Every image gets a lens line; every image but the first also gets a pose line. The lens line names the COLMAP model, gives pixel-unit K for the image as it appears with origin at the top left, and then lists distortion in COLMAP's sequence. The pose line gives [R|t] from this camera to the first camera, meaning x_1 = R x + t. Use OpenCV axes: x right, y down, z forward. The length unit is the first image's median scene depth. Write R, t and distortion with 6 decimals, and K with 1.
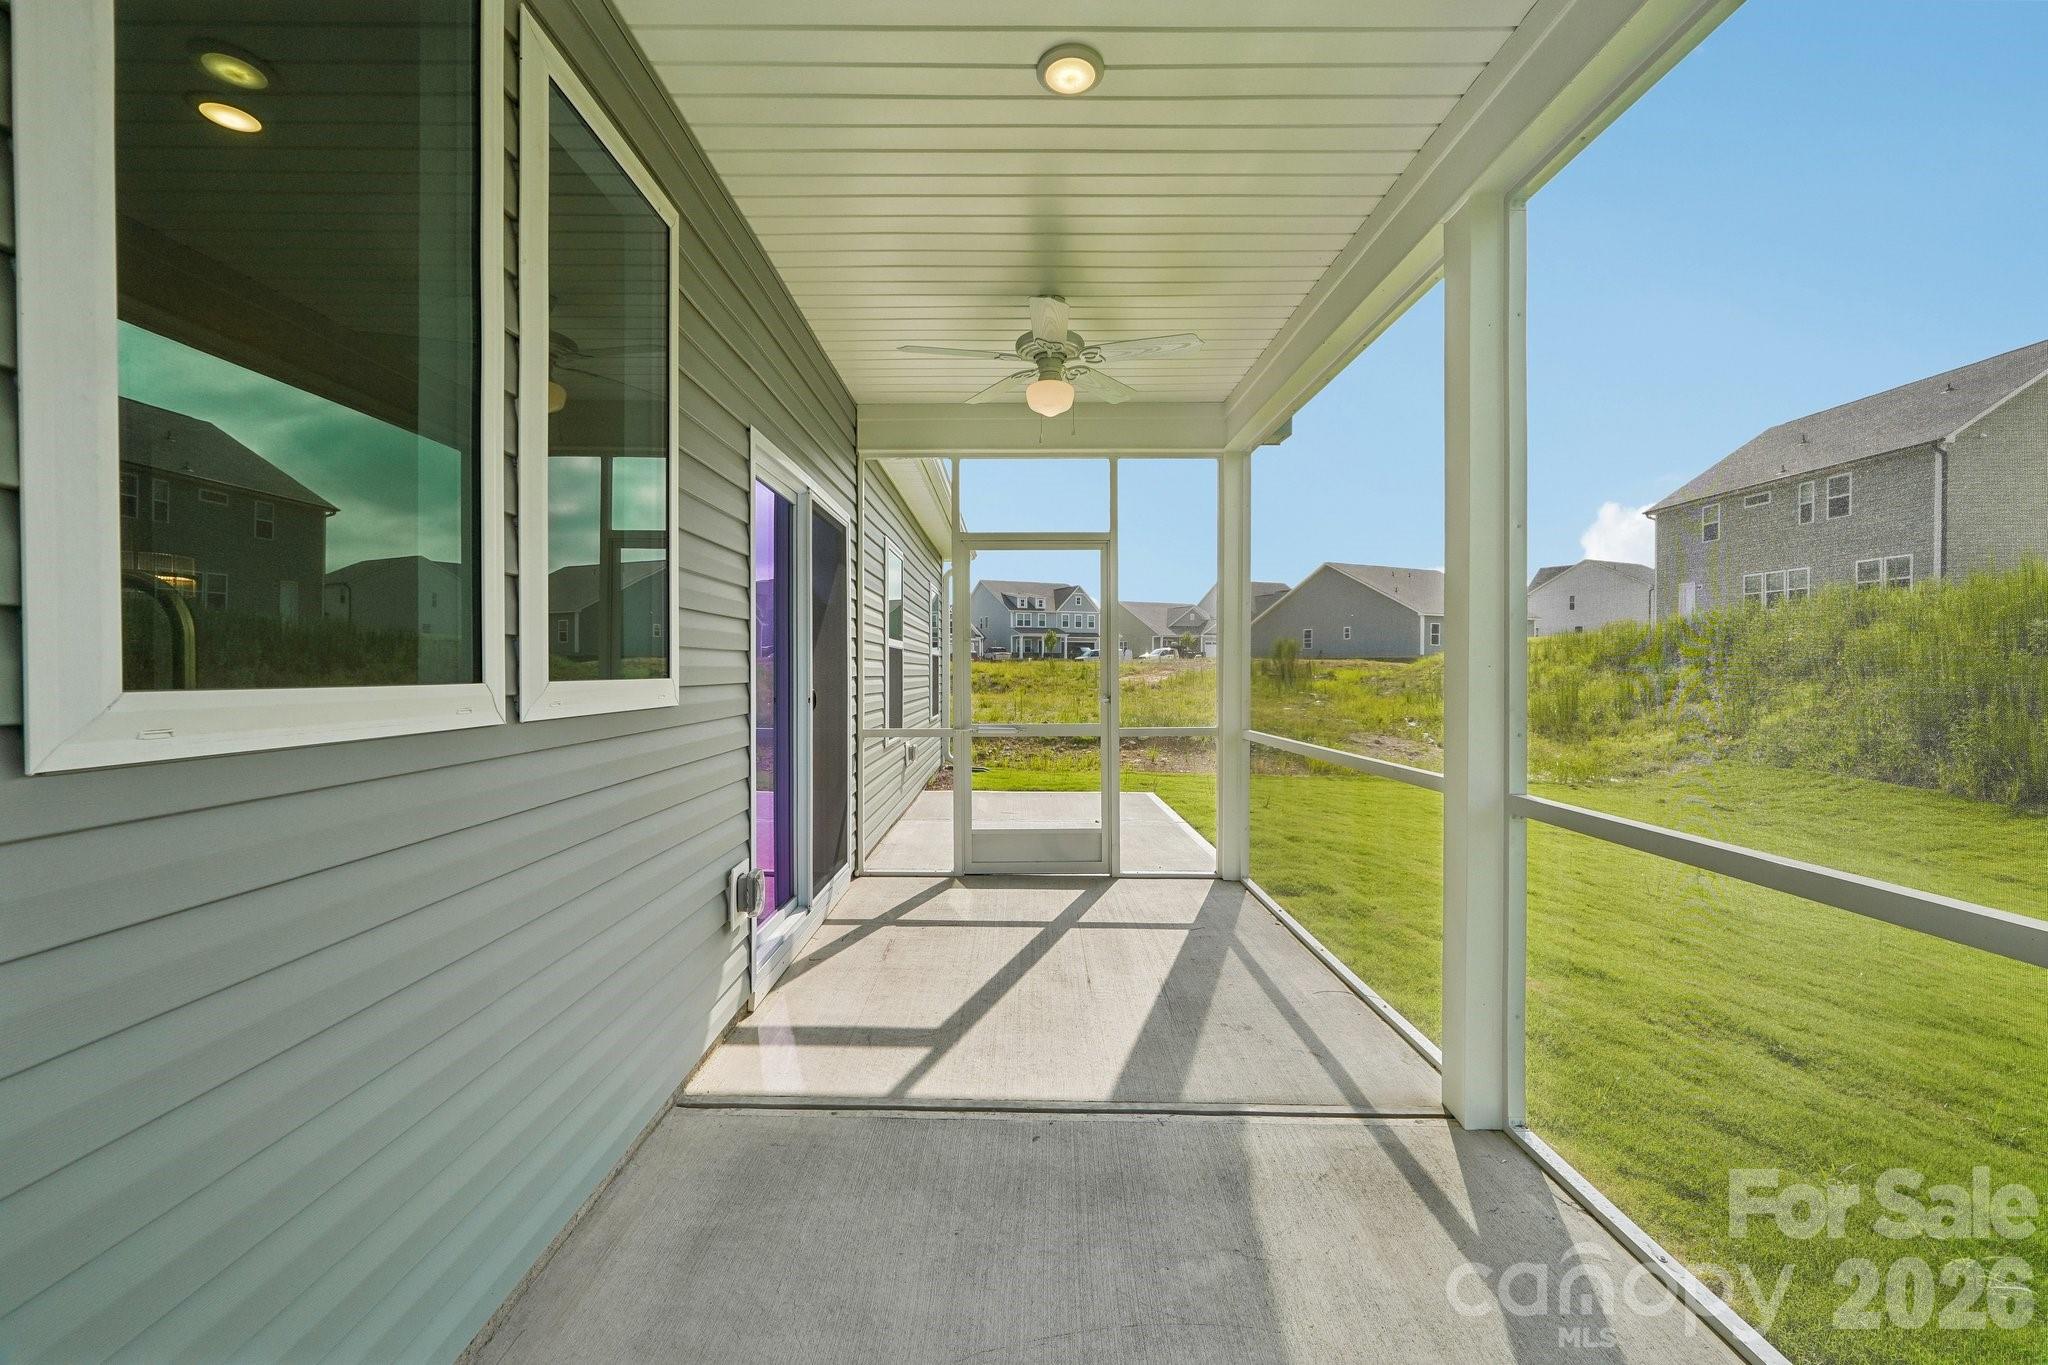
lens RADIAL K [[870.4, 0, 1020.2], [0, 870.4, 675.7], [0, 0, 1]] dist [-0.011696, 0.002112]
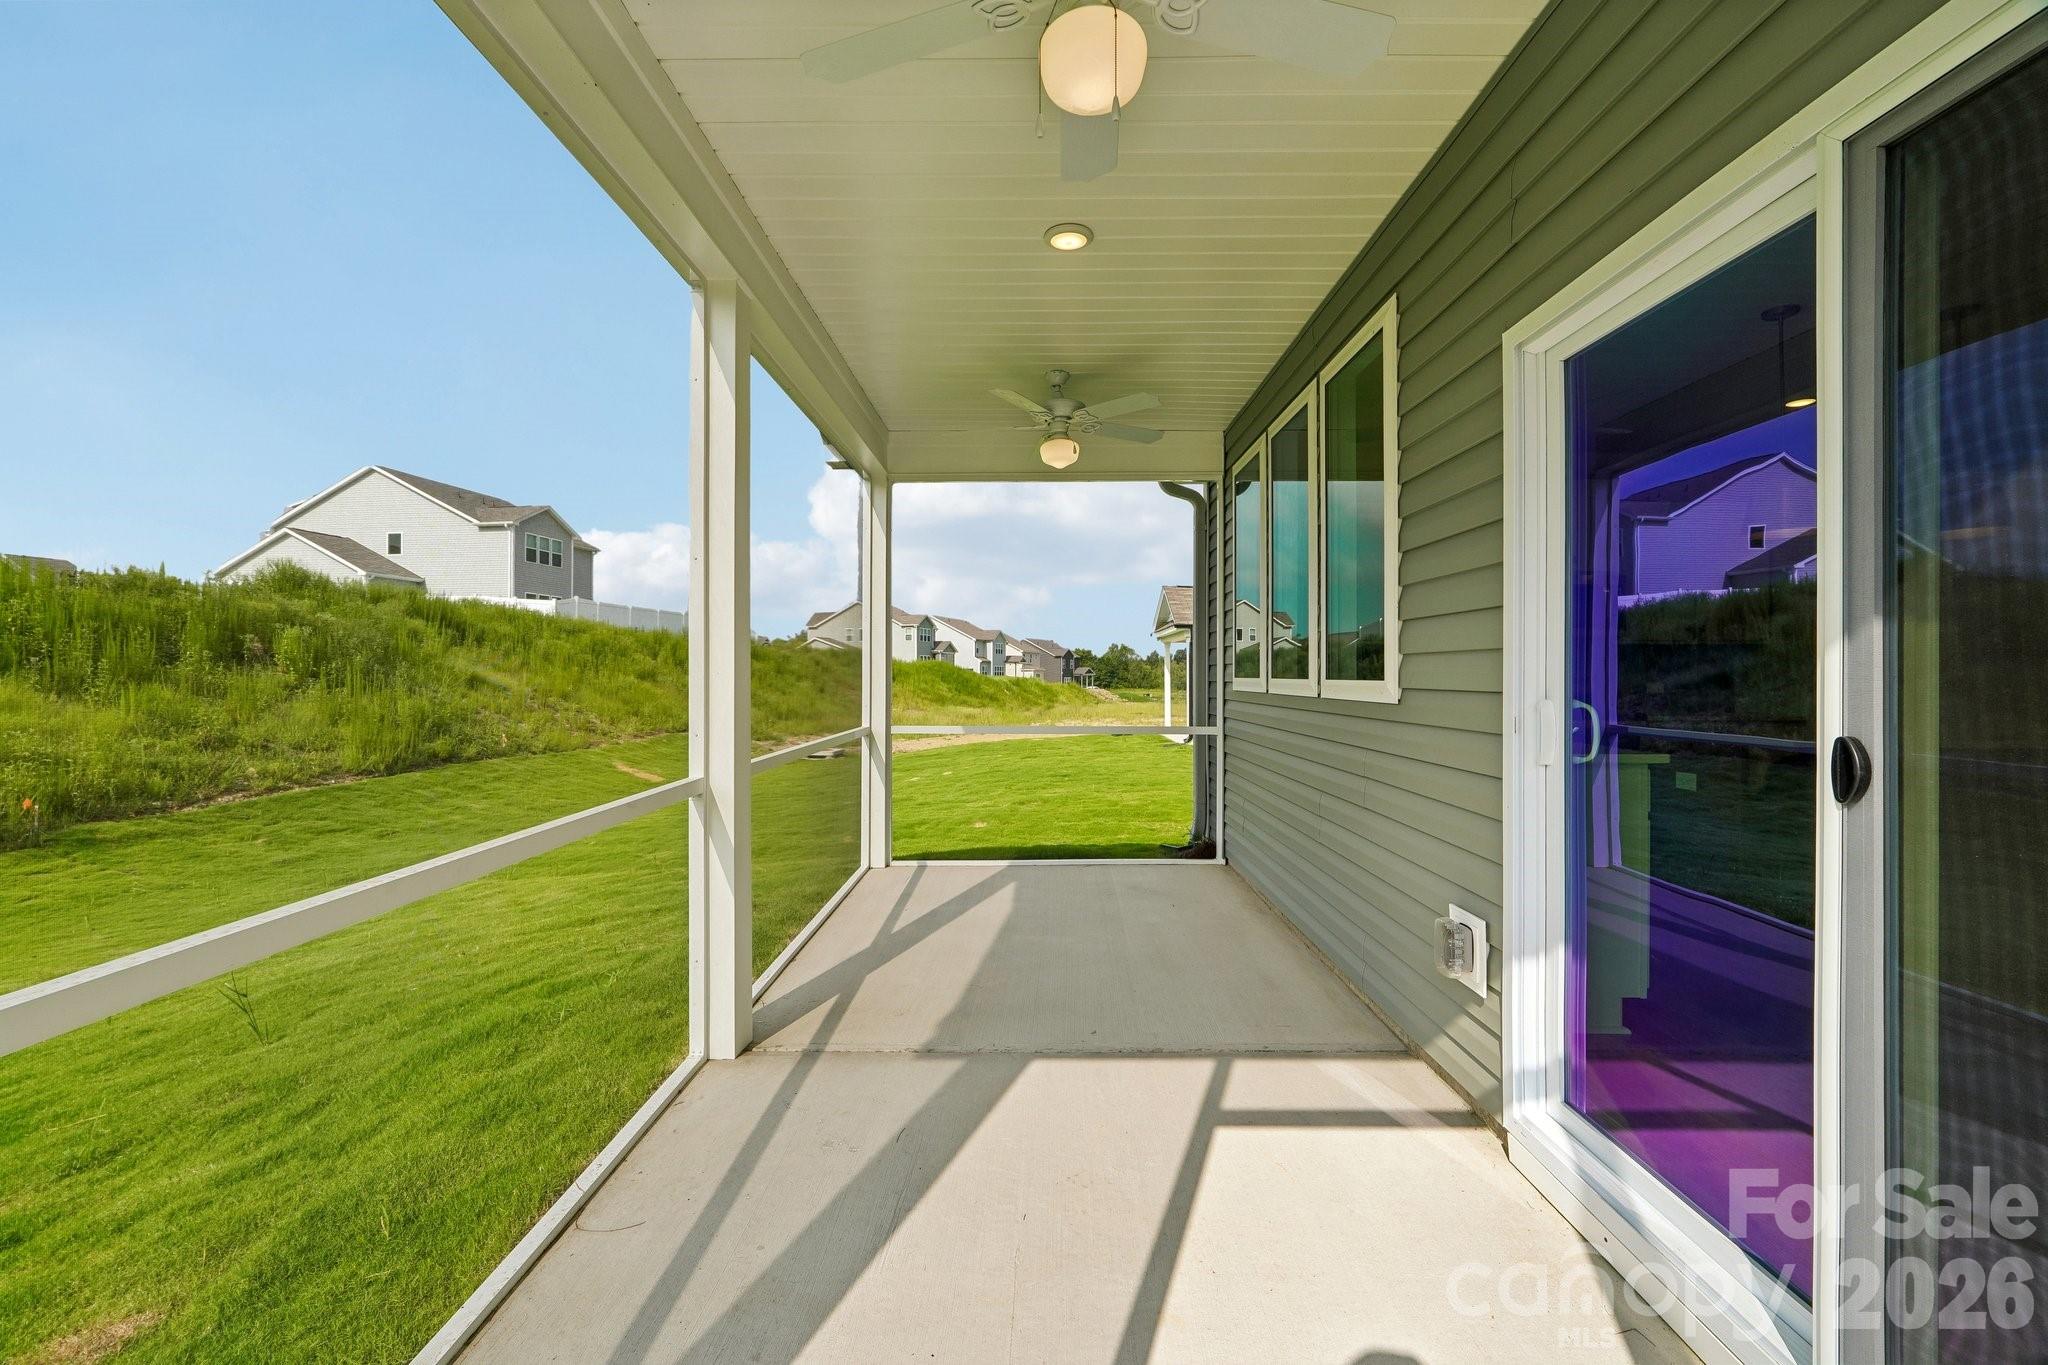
lens RADIAL K [[870.4, 0, 1024.1], [0, 870.4, 678.0], [0, 0, 1]] dist [-0.011696, 0.002112]
pose [[-0.999802, -0.000490, 0.019906, 0.093102], [-0.000357, 0.999978, 0.006683, -0.008354], [-0.019909, 0.006674, -0.999780, 2.172800]]
